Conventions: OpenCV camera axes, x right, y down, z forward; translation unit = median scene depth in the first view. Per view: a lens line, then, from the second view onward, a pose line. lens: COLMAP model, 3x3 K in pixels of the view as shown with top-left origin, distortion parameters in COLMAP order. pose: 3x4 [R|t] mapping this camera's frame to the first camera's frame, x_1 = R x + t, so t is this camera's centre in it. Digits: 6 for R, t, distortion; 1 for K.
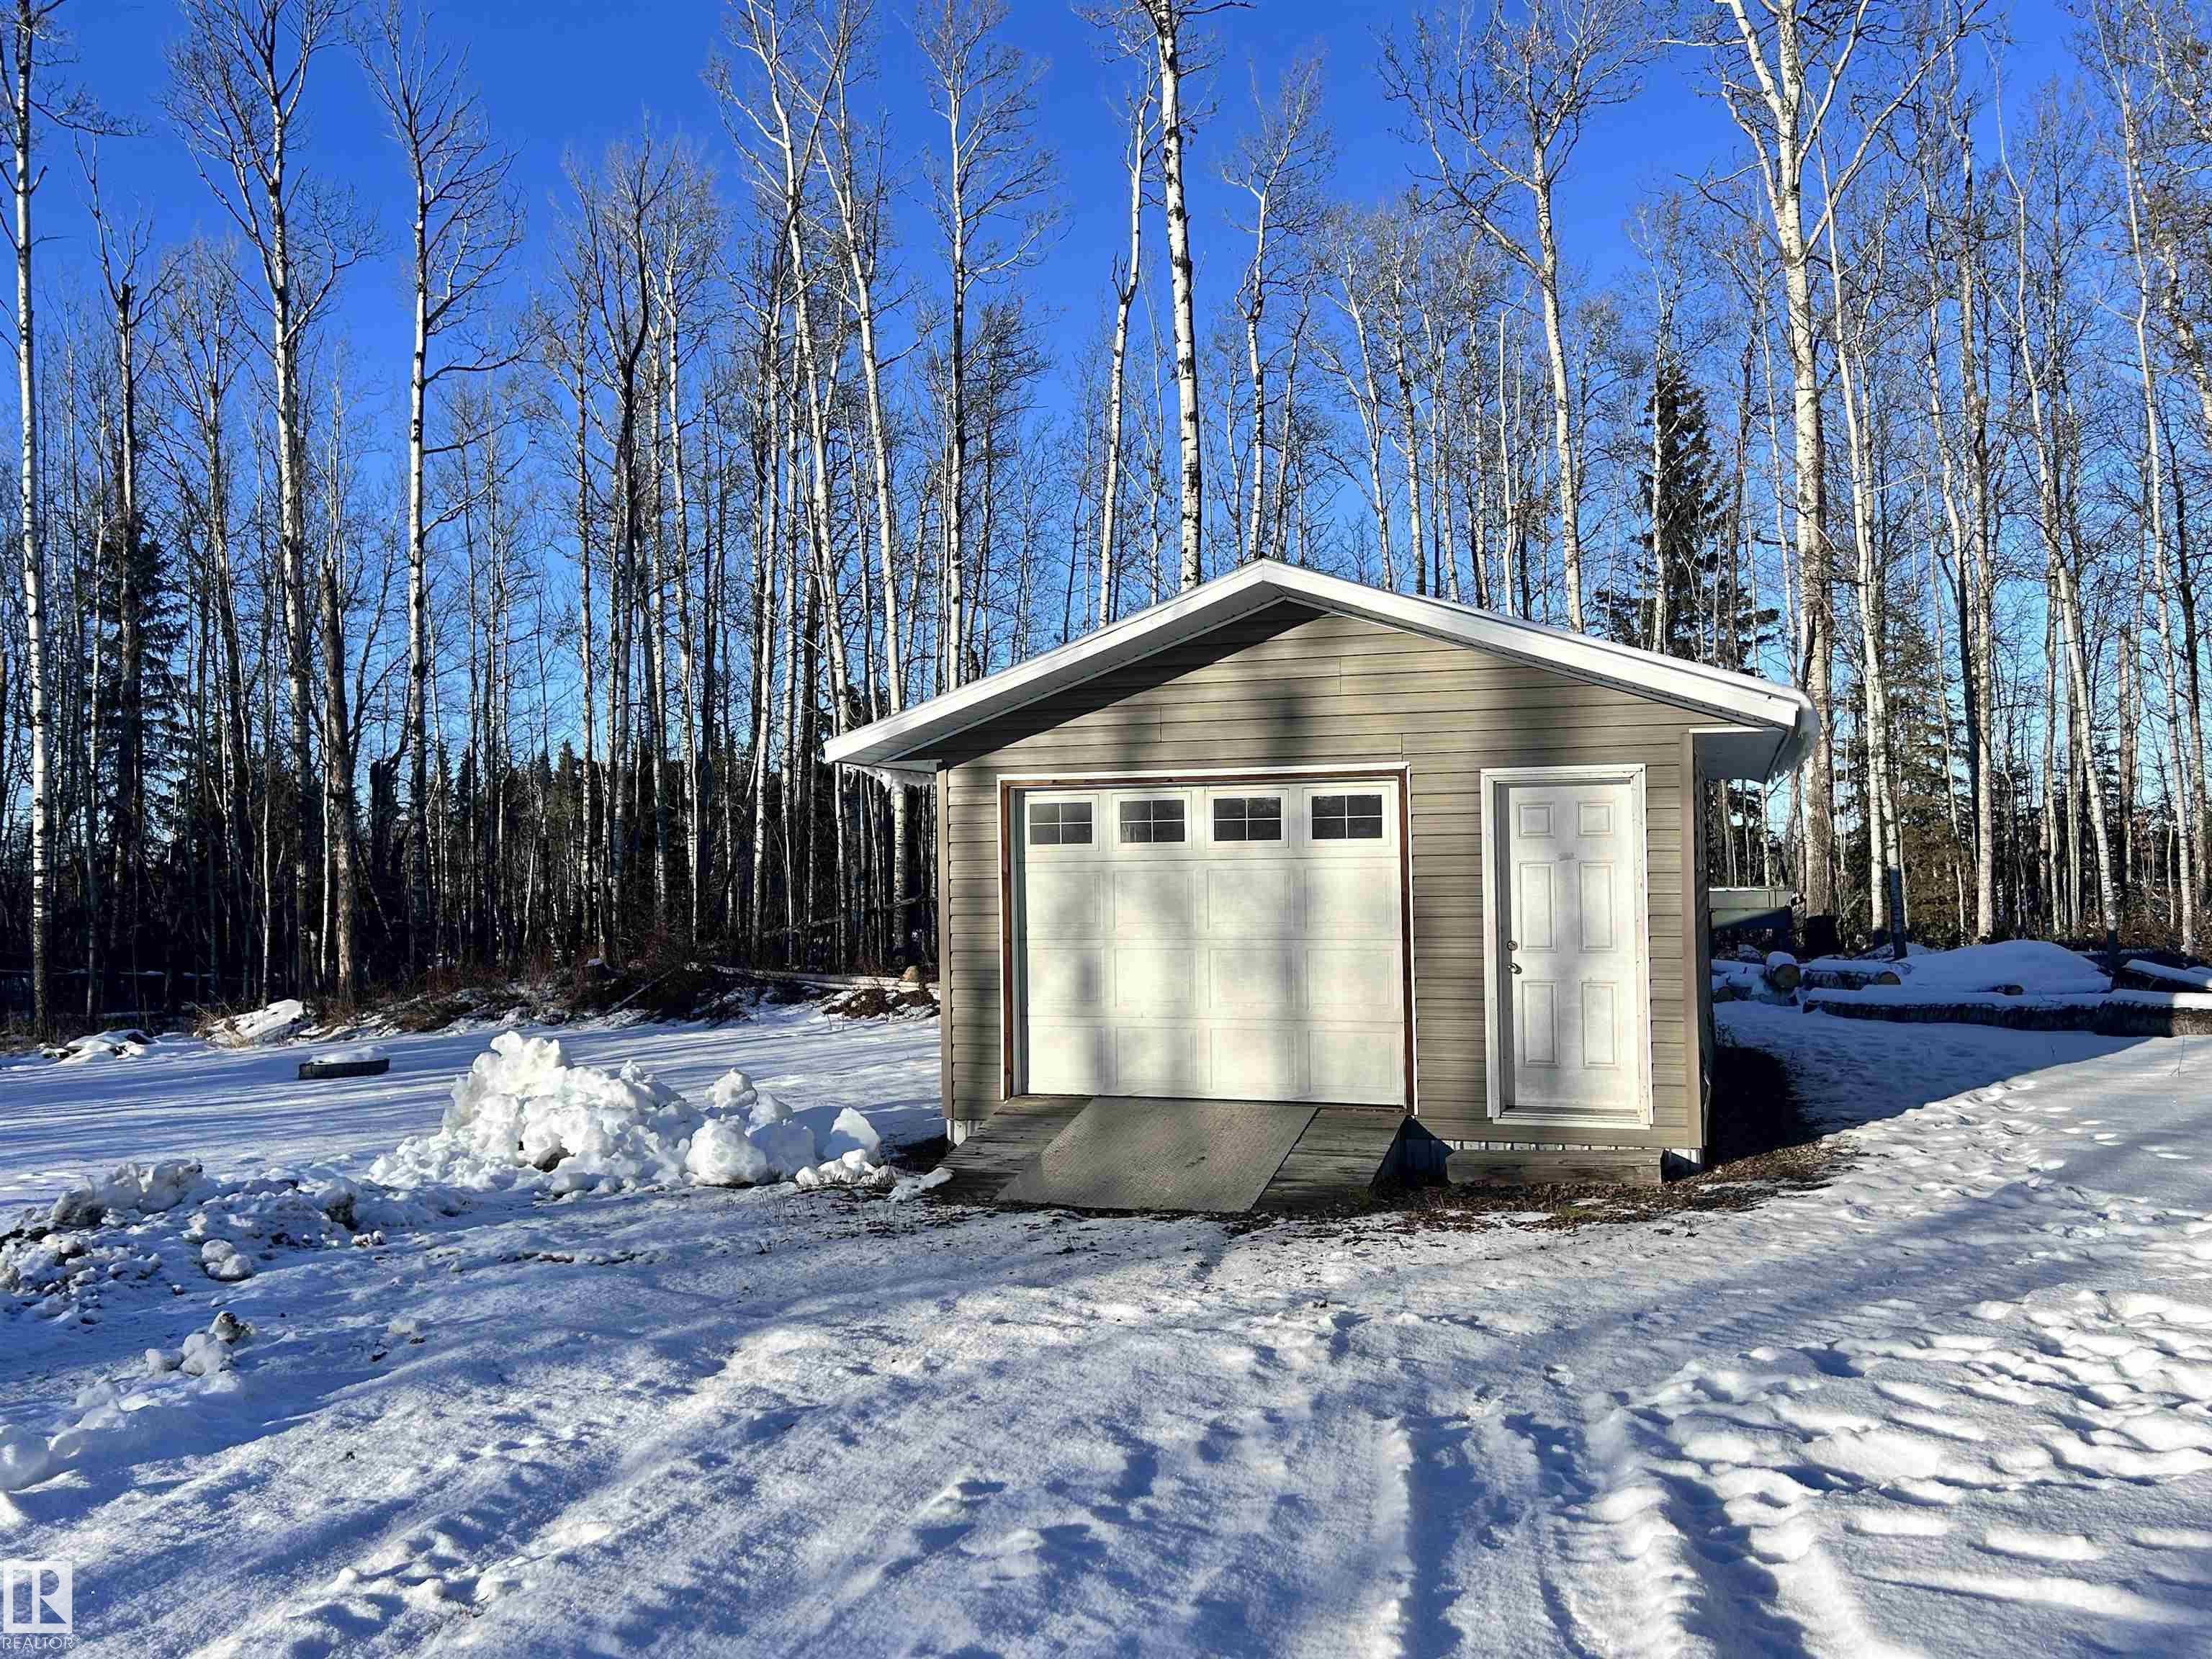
lens RADIAL K [[1770.0, 0, 1122.0], [0, 1770.0, 838.8], [0, 0, 1]] dist [0.064837, -0.069590]
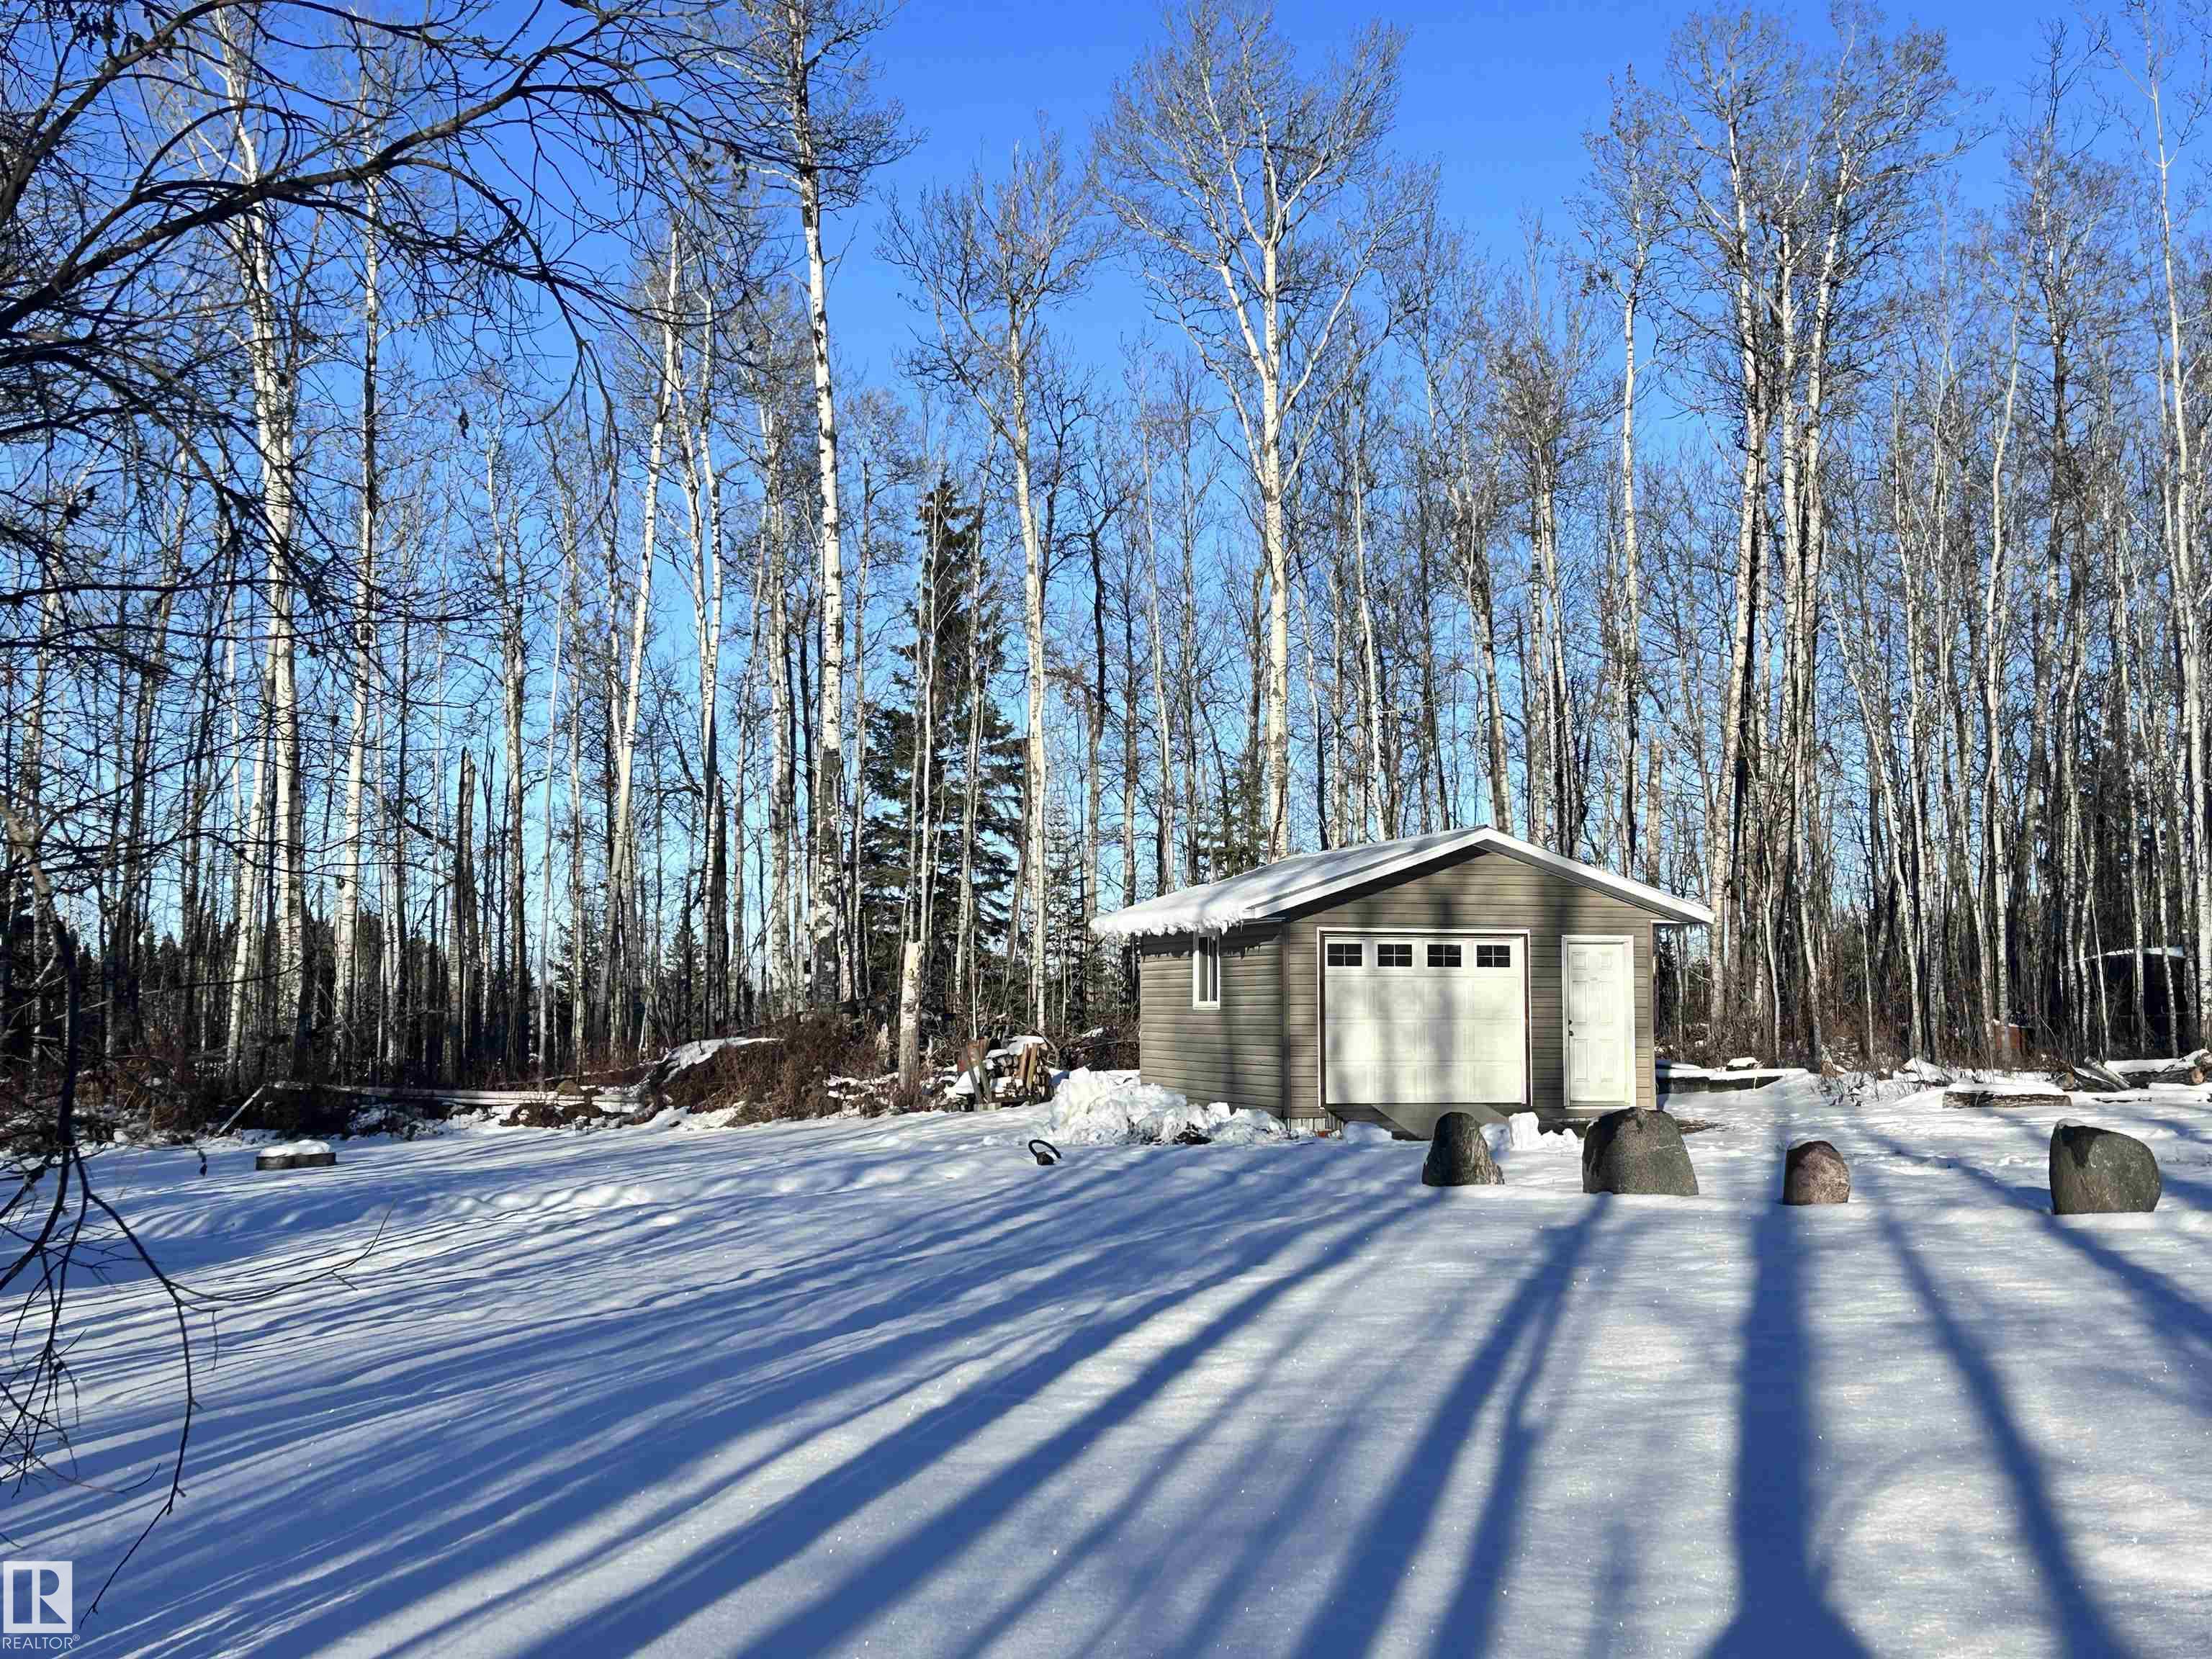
lens RADIAL K [[2886.1, 0, 1104.9], [0, 2886.1, 827.9], [0, 0, 1]] dist [0.118125, 0.000000]
pose [[0.834149, 0.048780, 0.549377, -1.087206], [-0.021872, 0.998223, -0.055424, 0.018205], [-0.551105, 0.034216, 0.833734, -0.785794]]
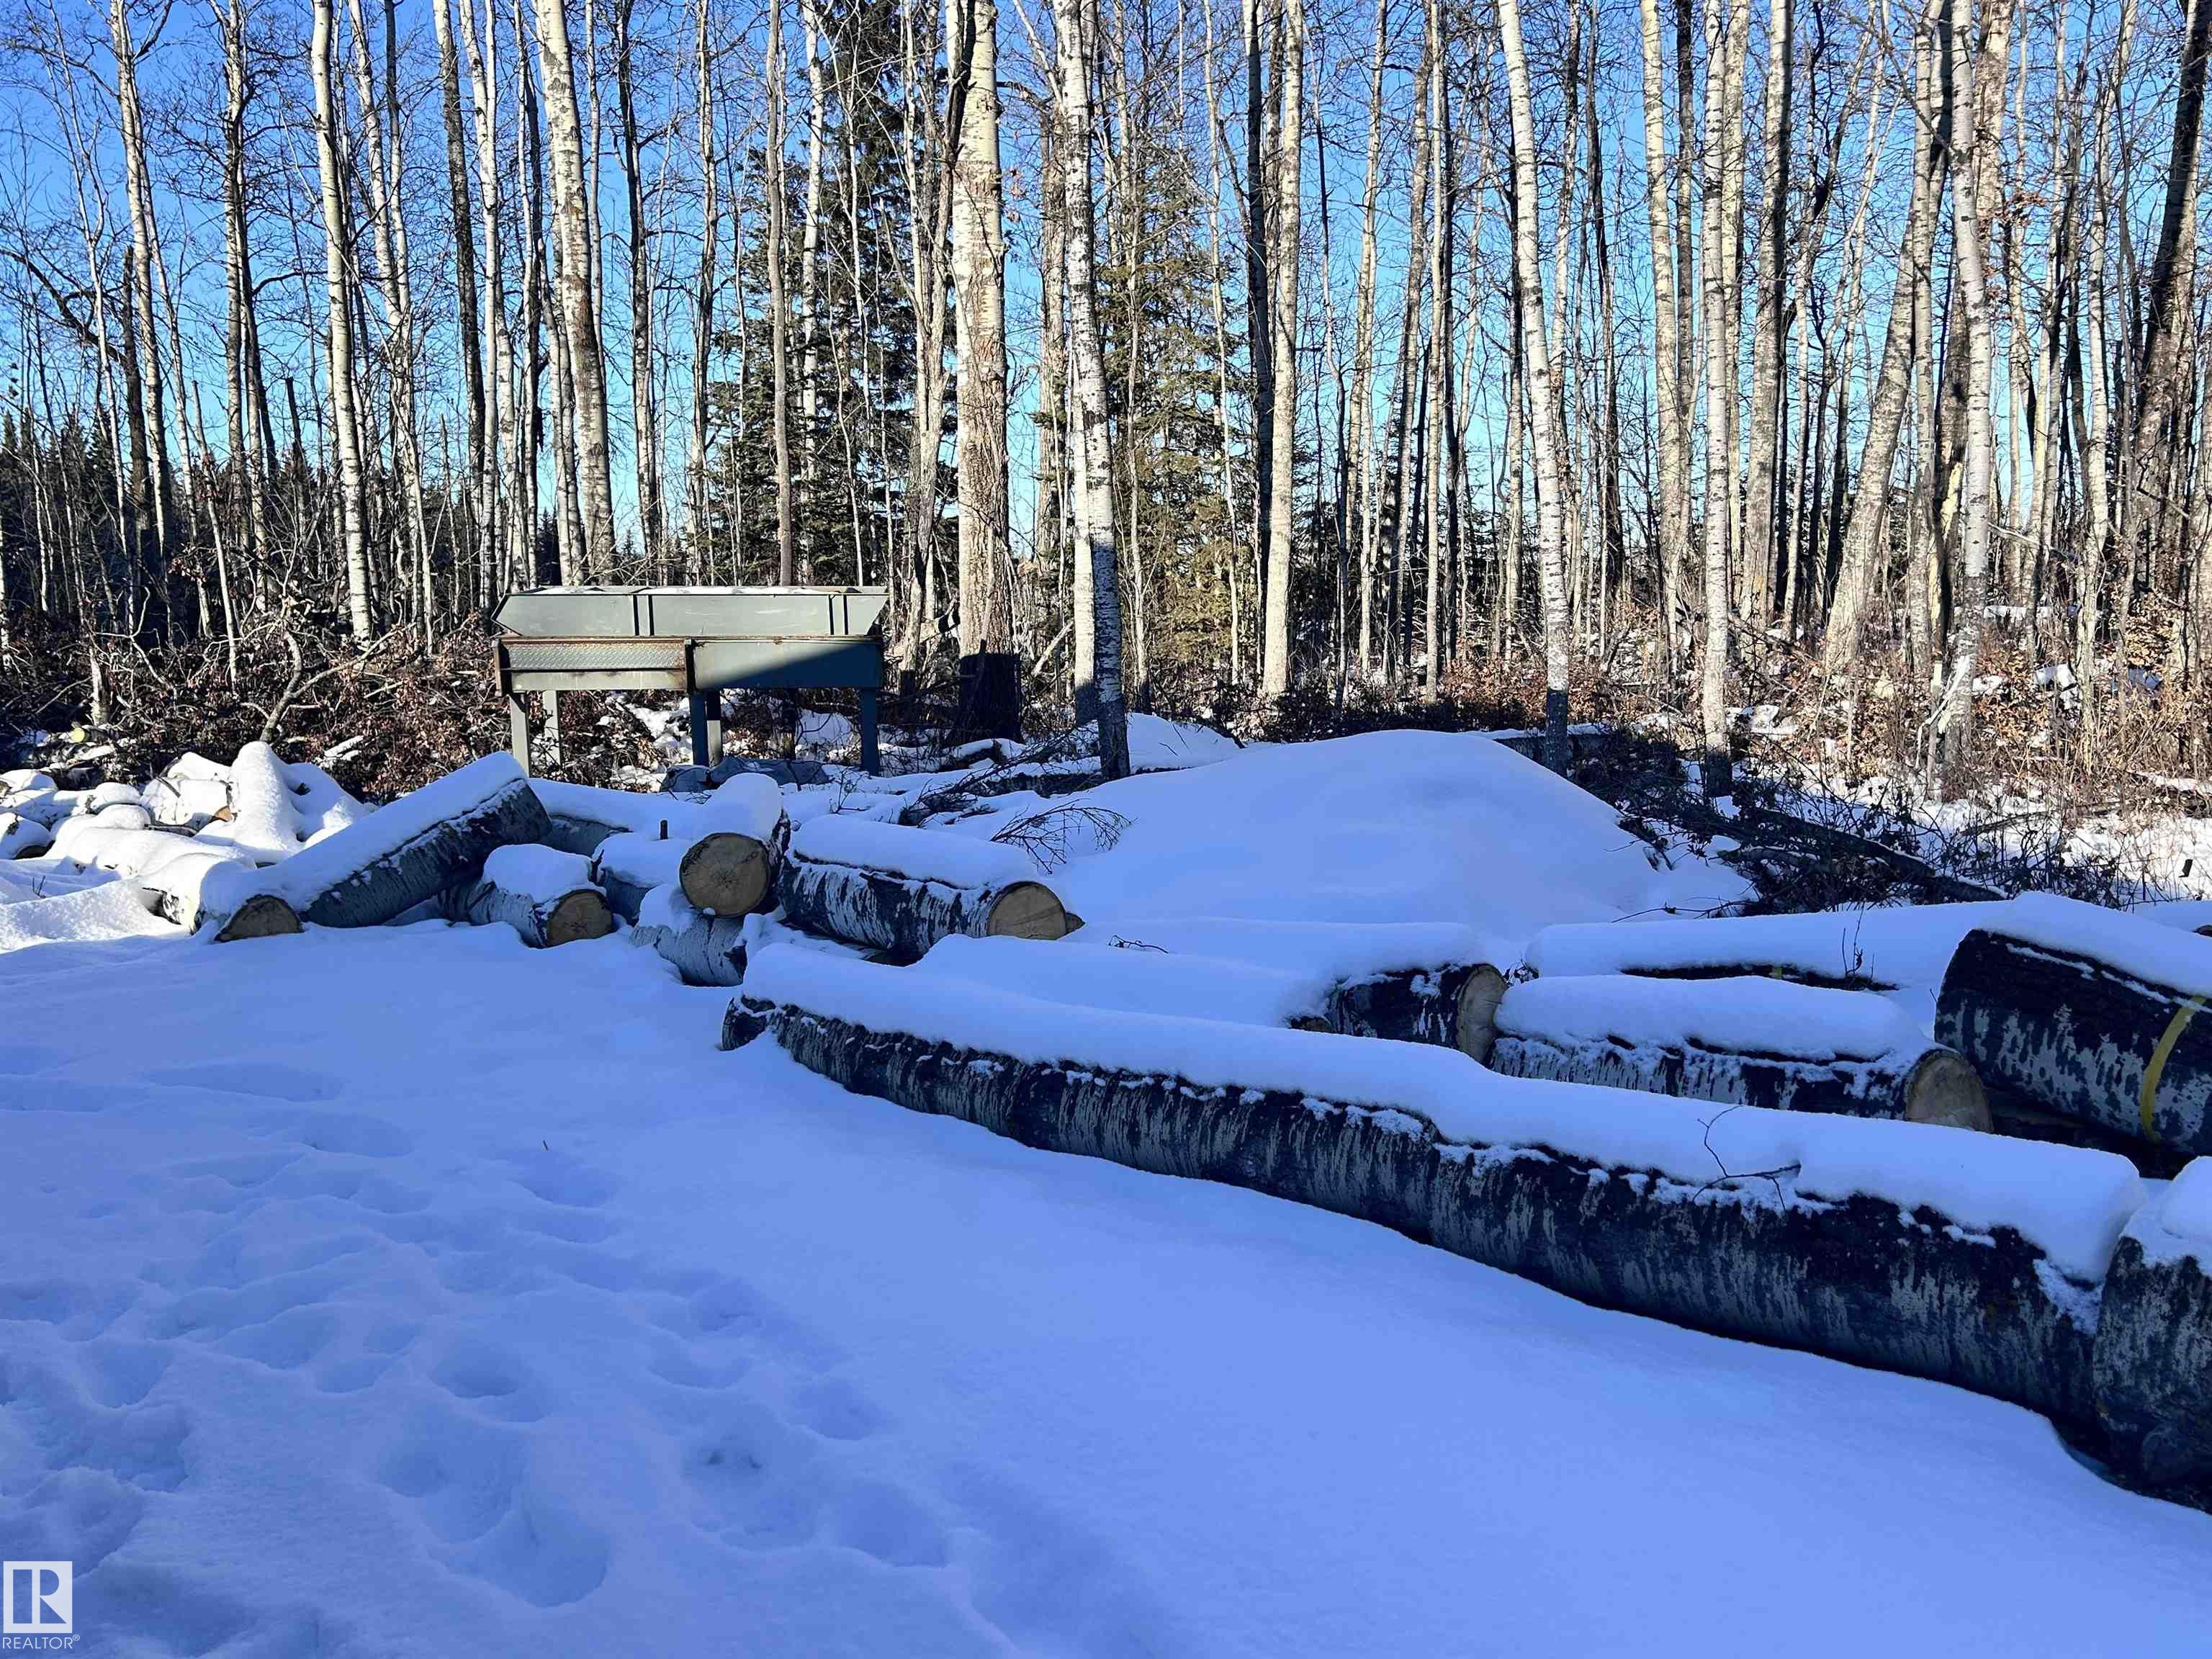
lens RADIAL K [[1770.0, 0, 1121.2], [0, 1770.0, 826.9], [0, 0, 1]] dist [0.064837, -0.069590]
pose [[0.927770, -0.036475, 0.371364, 0.334840], [-0.018420, 0.989521, 0.143207, 0.027726], [-0.372697, -0.139704, 0.917377, 0.733234]]
